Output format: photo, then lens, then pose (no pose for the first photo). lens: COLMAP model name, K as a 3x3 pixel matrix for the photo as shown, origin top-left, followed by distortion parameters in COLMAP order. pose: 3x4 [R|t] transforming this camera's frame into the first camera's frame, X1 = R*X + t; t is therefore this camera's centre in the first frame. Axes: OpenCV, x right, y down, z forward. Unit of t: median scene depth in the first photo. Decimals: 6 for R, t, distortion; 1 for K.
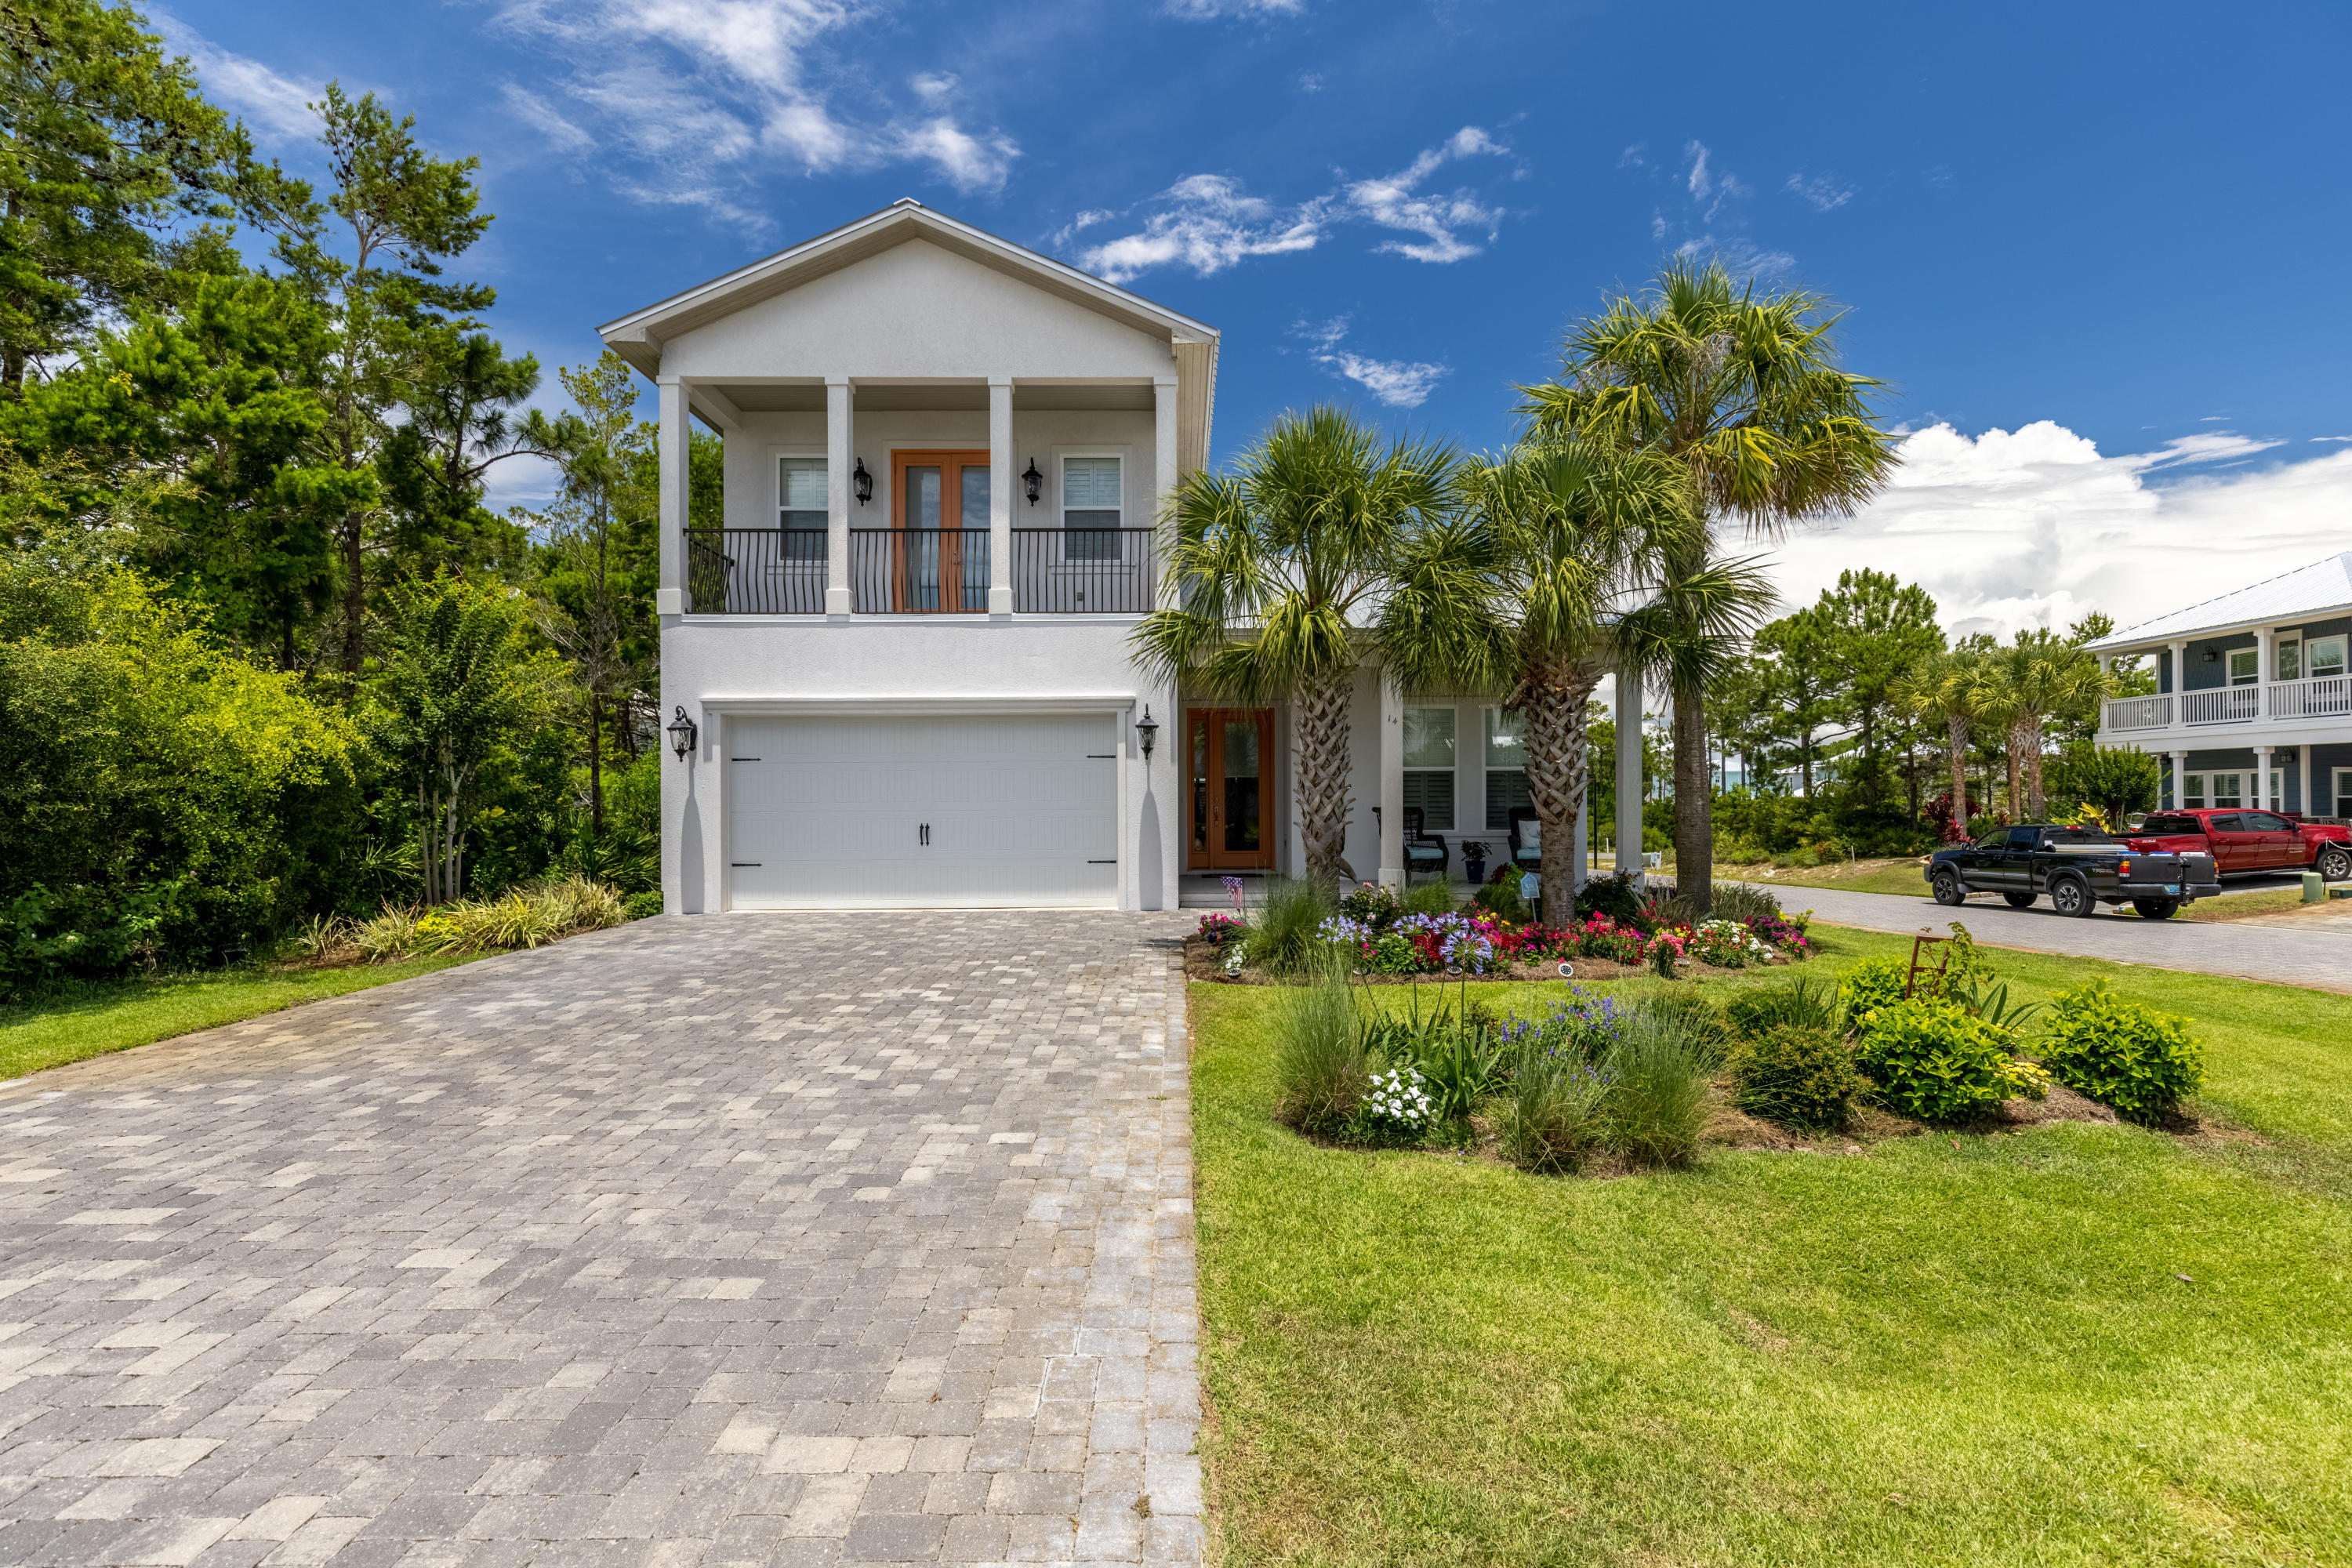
lens RADIAL K [[1058.2, 0, 1176.0], [0, 1058.2, 791.8], [0, 0, 1]] dist [0.009160, -0.000009]
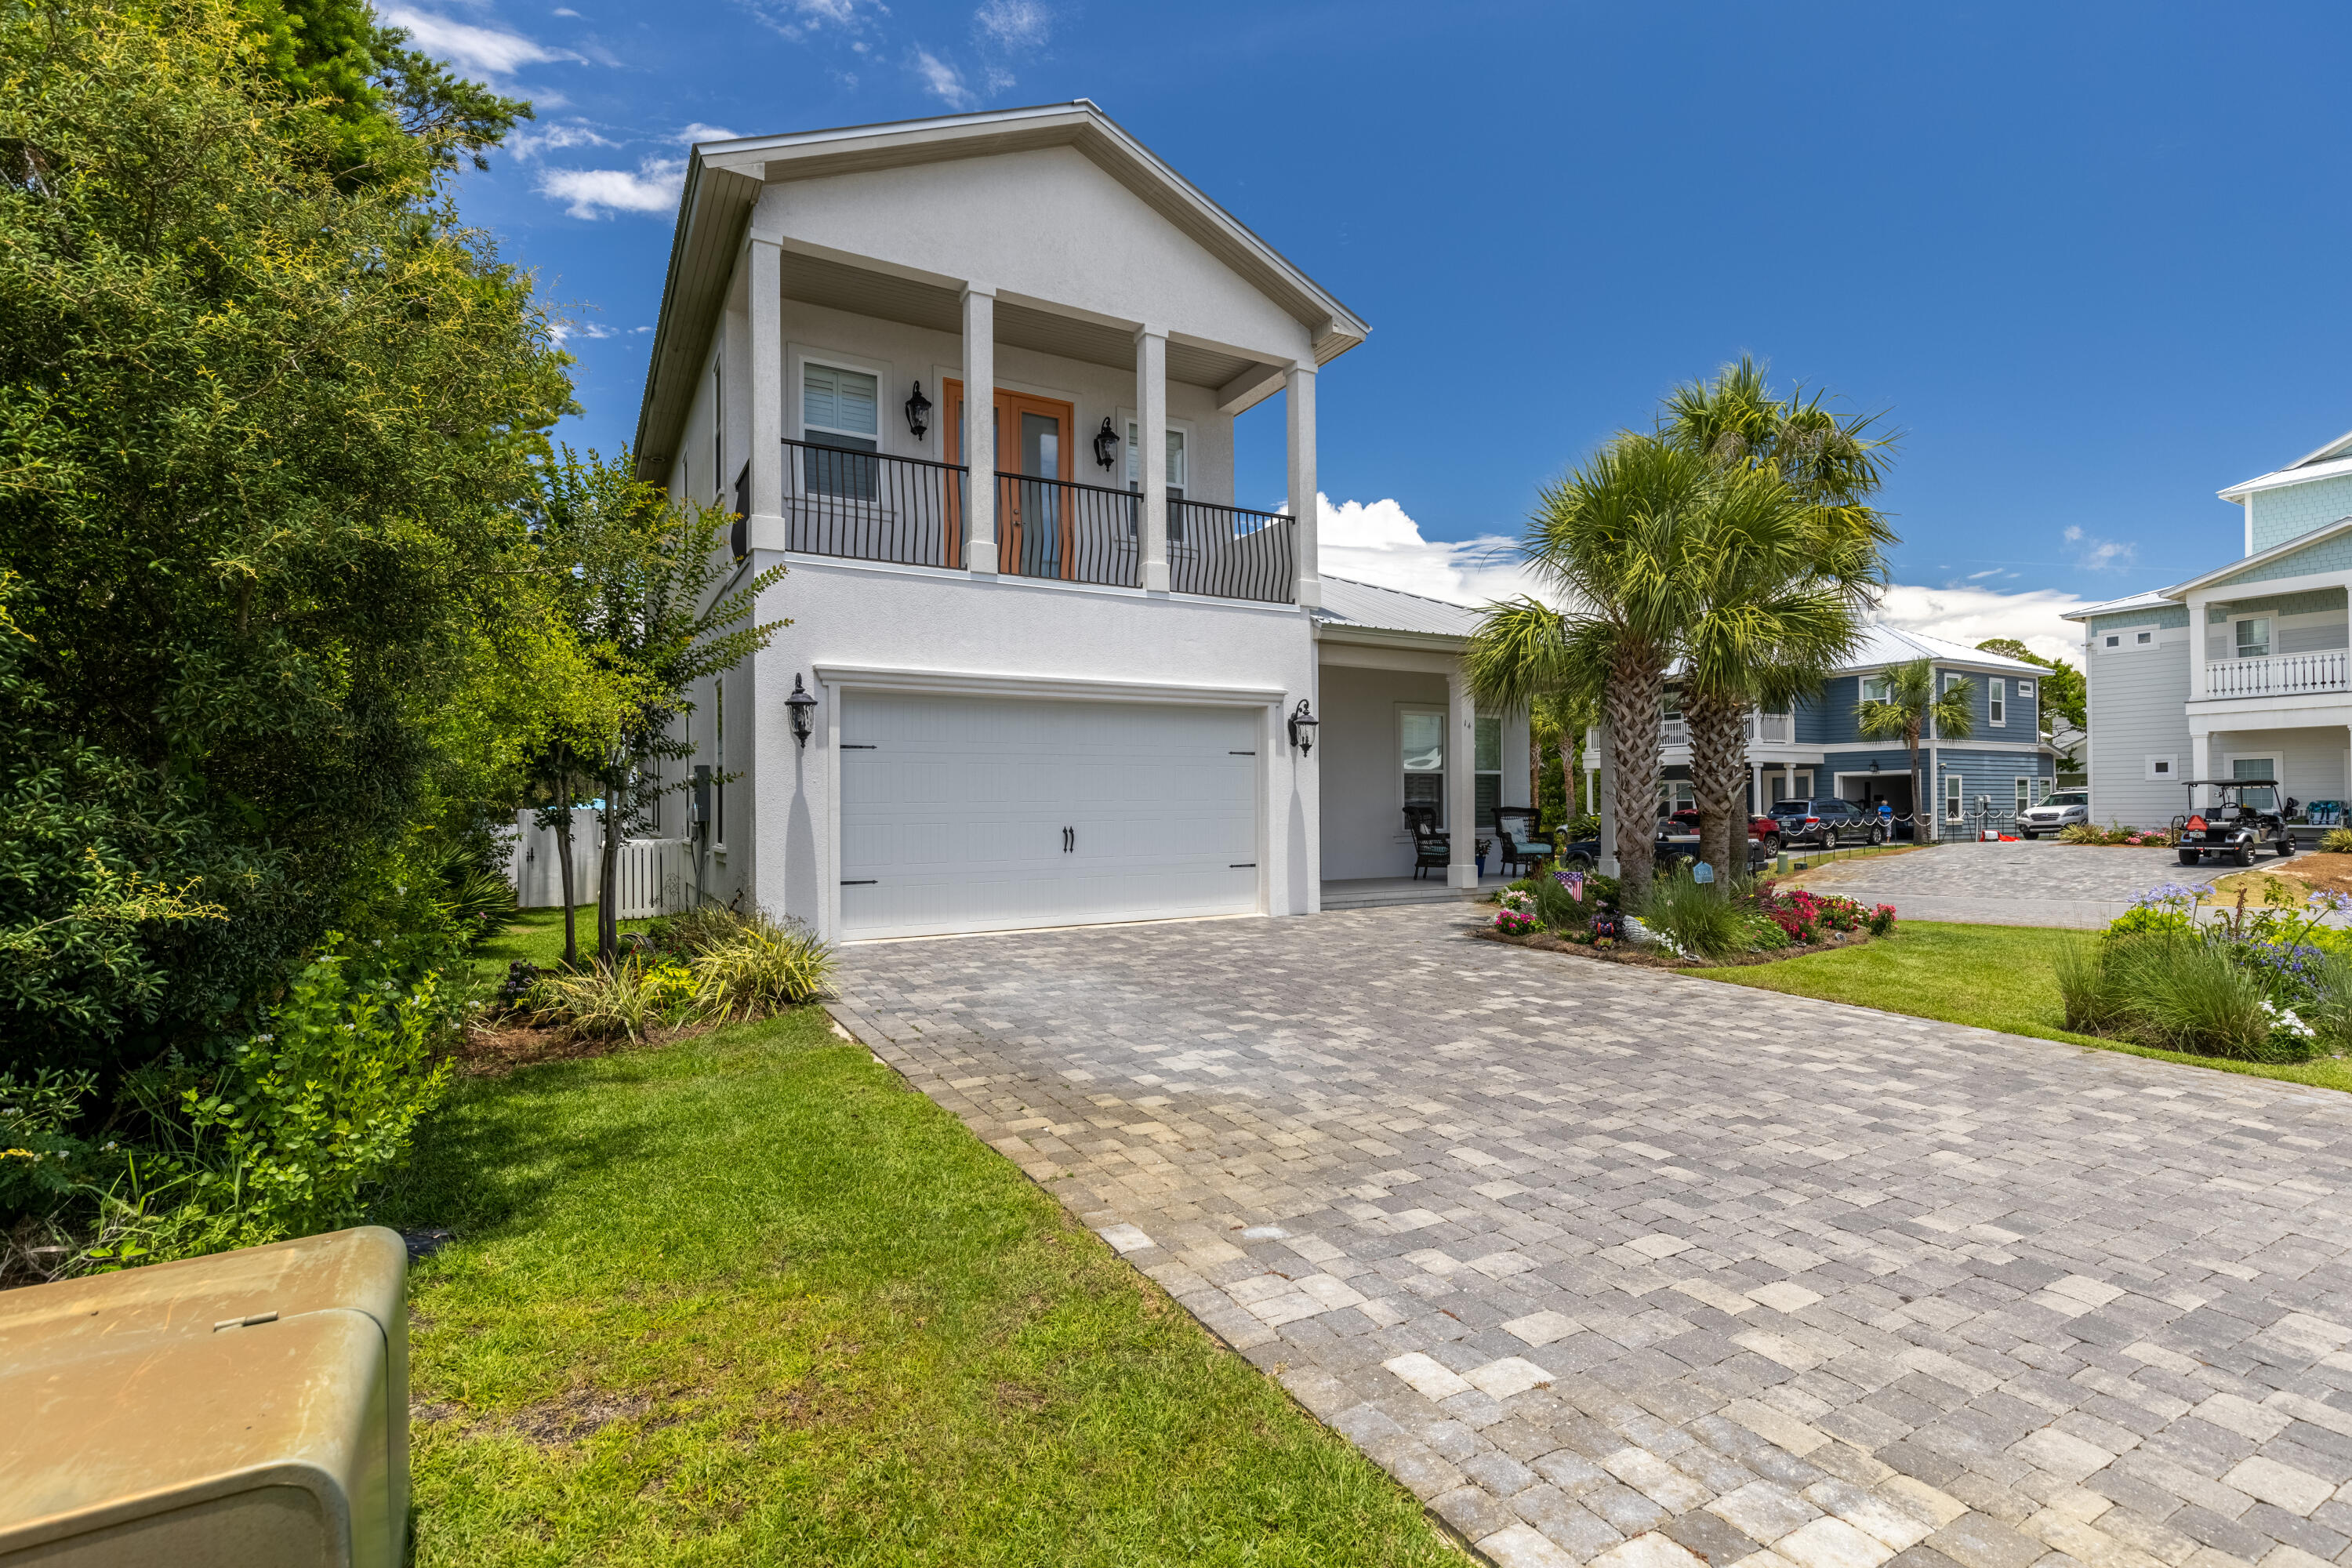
lens RADIAL K [[1095.4, 0, 1180.2], [0, 1095.4, 791.9], [0, 0, 1]] dist [-0.003838, 0.000341]
pose [[0.870782, 0.006032, 0.491632, -0.603260], [-0.002758, 0.999969, -0.007385, 0.008414], [-0.491661, 0.005075, 0.870772, 0.187710]]
